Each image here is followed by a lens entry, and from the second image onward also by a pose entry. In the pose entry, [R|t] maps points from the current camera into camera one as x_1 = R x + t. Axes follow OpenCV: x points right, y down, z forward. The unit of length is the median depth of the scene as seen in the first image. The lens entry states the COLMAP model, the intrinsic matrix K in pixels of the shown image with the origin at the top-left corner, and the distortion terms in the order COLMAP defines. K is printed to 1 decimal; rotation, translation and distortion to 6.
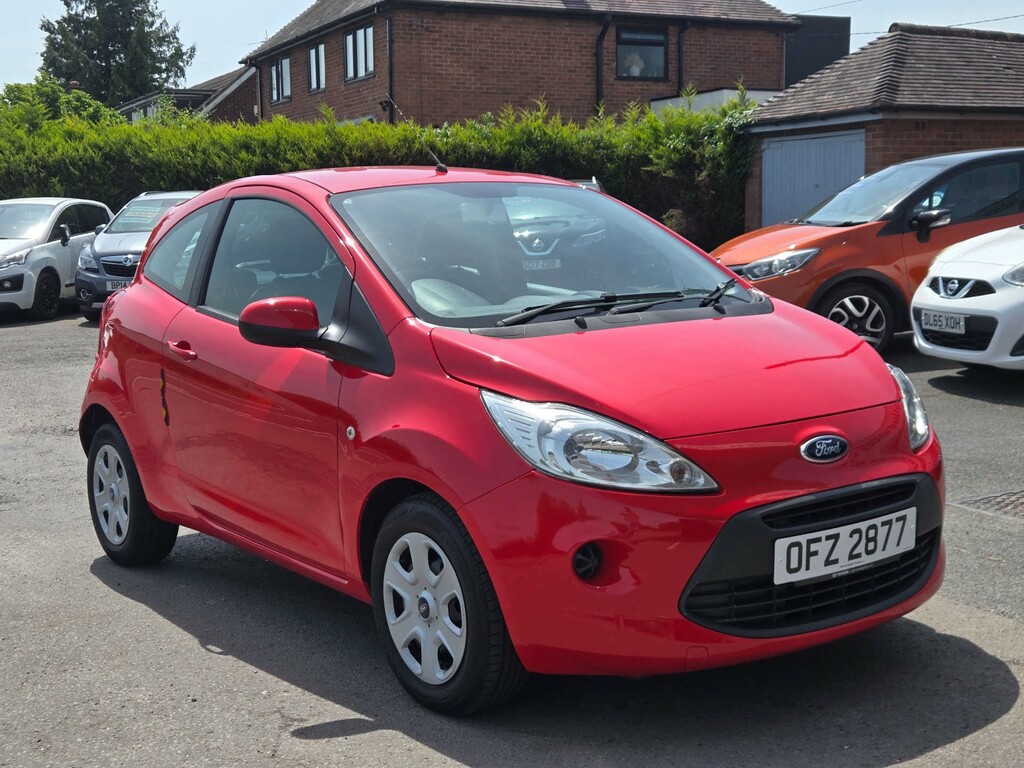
lens RADIAL K [[1370.5, 0, 512.0], [0, 1370.5, 384.0], [0, 0, 1]] dist [0.053604, 0.051345]
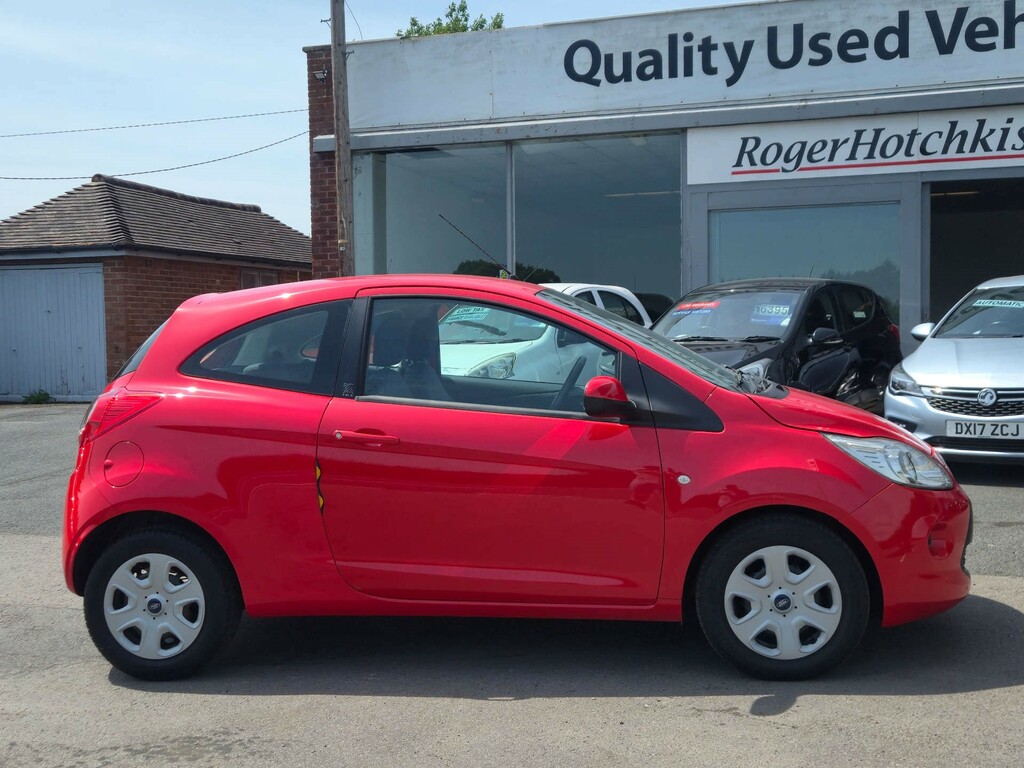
lens RADIAL K [[1208.5, 0, 512.0], [0, 1208.5, 384.0], [0, 0, 1]] dist [0.016036, 0.005920]
pose [[0.692575, -0.022416, 0.720997, -1.023006], [0.088813, 0.994562, -0.054390, -0.005826], [-0.715857, 0.101703, 0.690800, 0.339898]]
